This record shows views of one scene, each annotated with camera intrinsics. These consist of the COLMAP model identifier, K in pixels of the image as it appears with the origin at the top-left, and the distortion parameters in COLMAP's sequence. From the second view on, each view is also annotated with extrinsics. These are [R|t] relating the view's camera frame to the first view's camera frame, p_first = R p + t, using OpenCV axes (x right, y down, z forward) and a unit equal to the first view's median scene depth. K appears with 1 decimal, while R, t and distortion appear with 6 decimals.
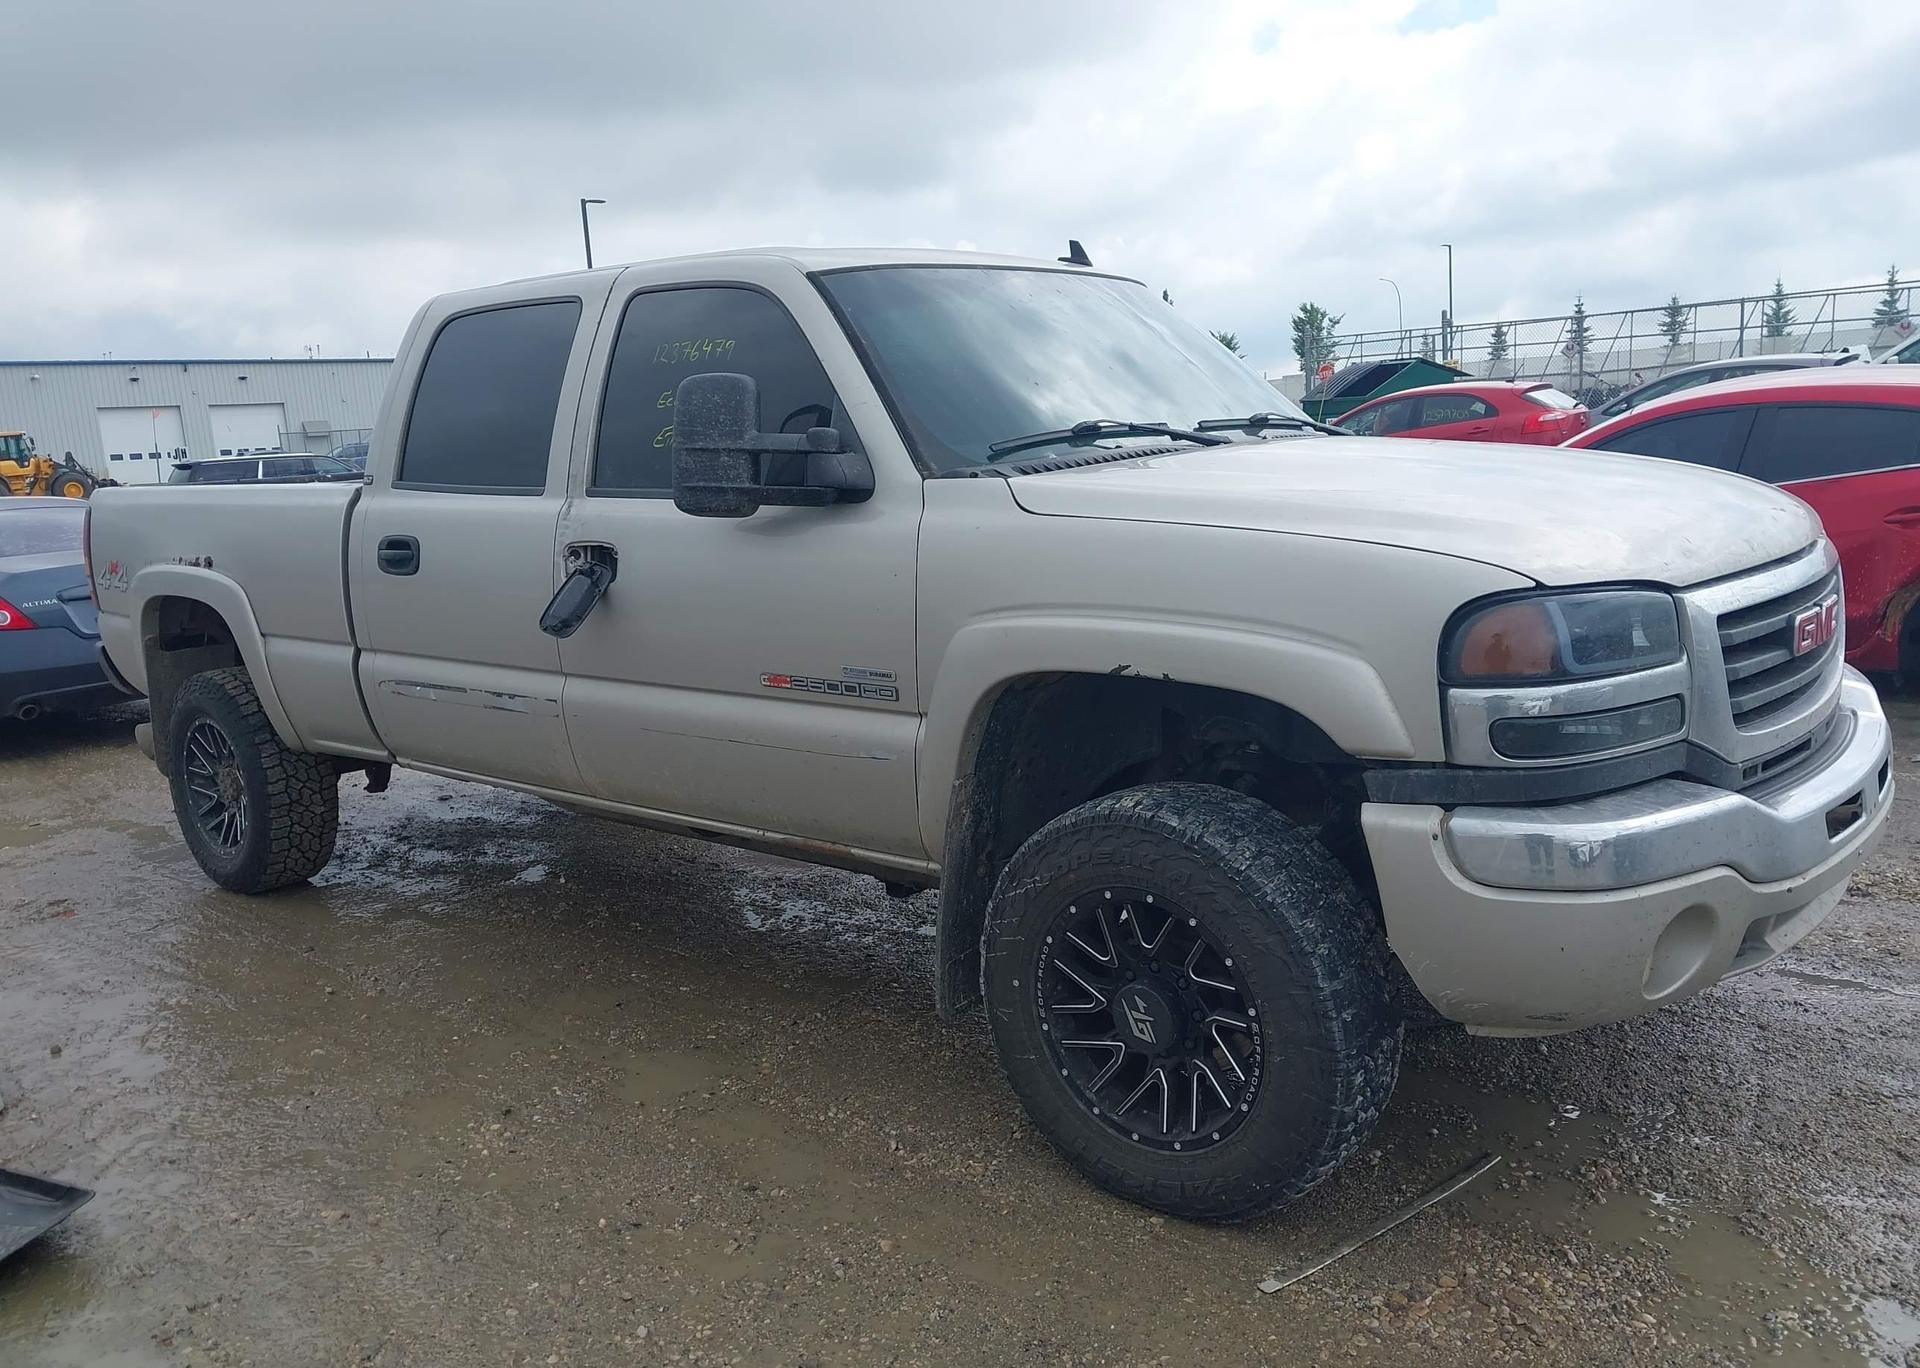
lens RADIAL K [[1493.4, 0, 953.1], [0, 1493.4, 727.7], [0, 0, 1]] dist [0.054231, -0.063882]
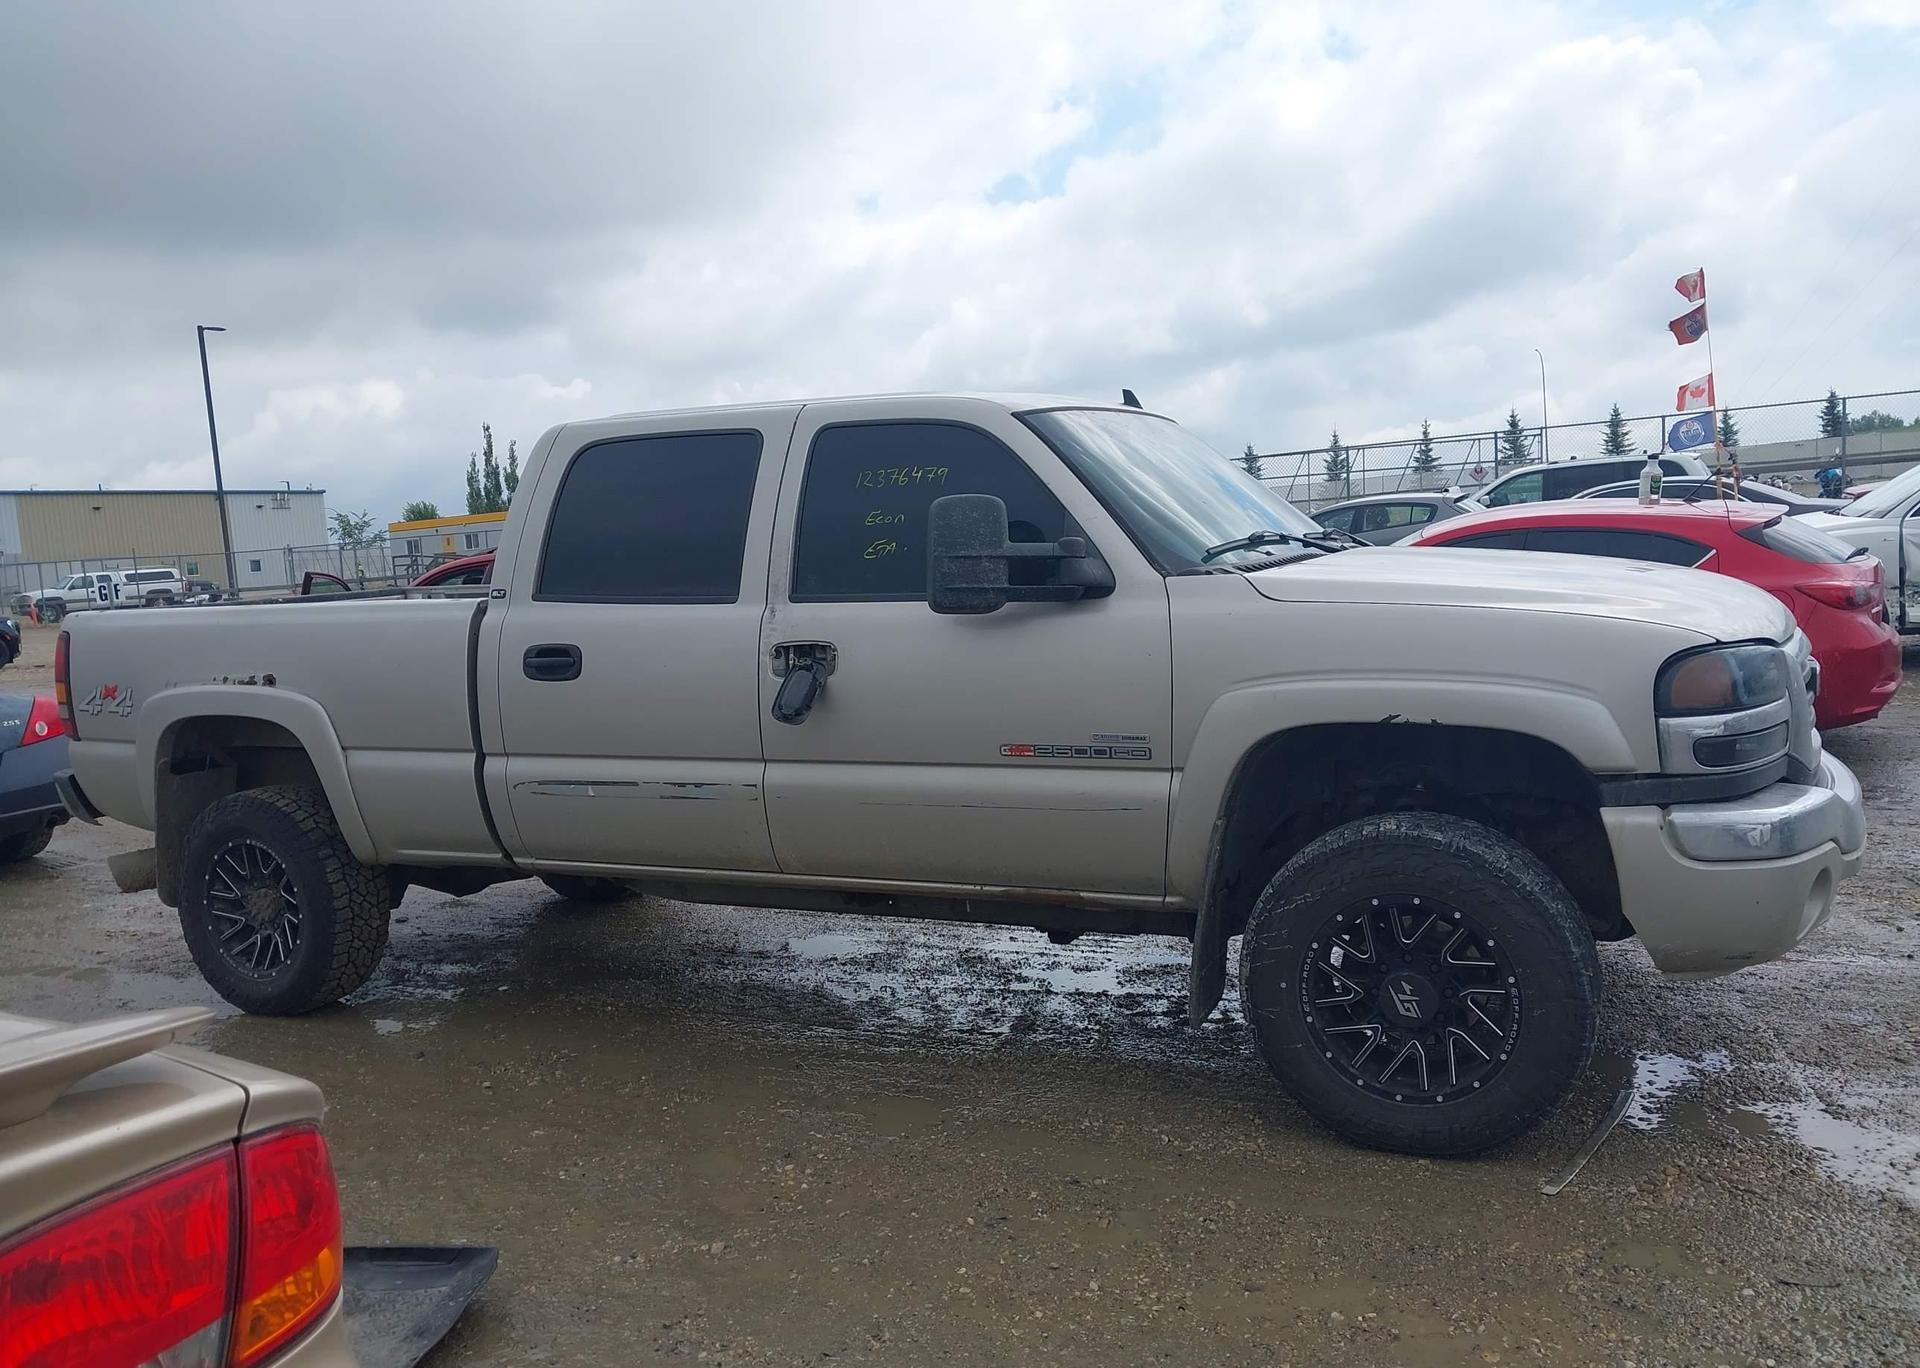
lens RADIAL K [[1499.2, 0, 932.8], [0, 1499.2, 710.4], [0, 0, 1]] dist [0.124099, -0.237924]
pose [[0.969974, -0.028839, 0.241492, -0.497129], [0.053213, 0.994051, -0.095027, 0.048585], [-0.237315, 0.105024, 0.965739, -0.135369]]
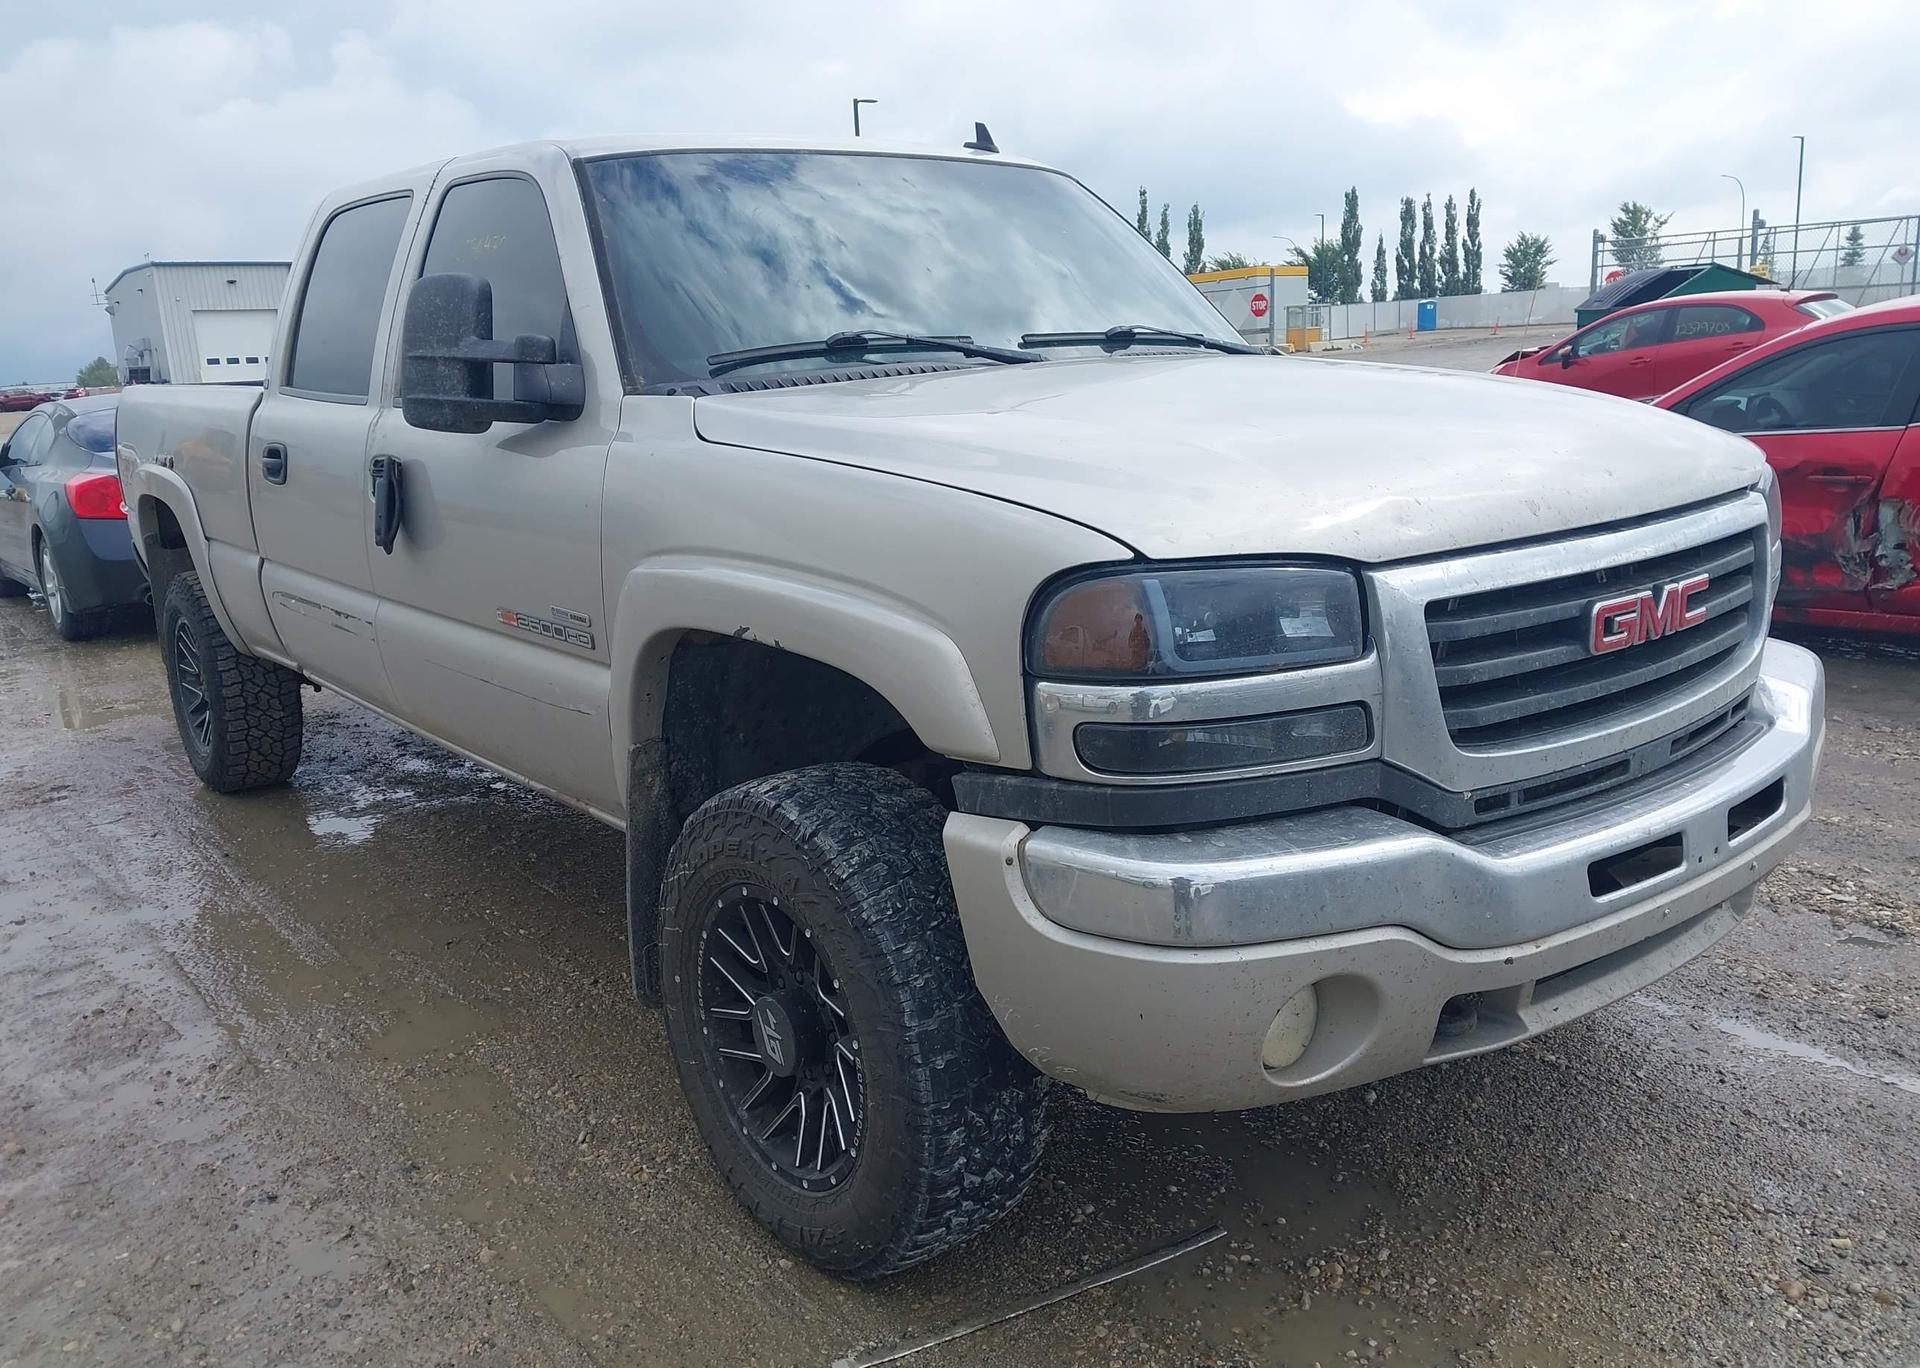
lens RADIAL K [[1493.4, 0, 953.1], [0, 1493.4, 727.7], [0, 0, 1]] dist [0.054231, -0.063882]
pose [[0.981498, 0.060978, -0.181502, 0.334534], [-0.050171, 0.996717, 0.063551, -0.038208], [0.184781, -0.053269, 0.981335, 0.161556]]
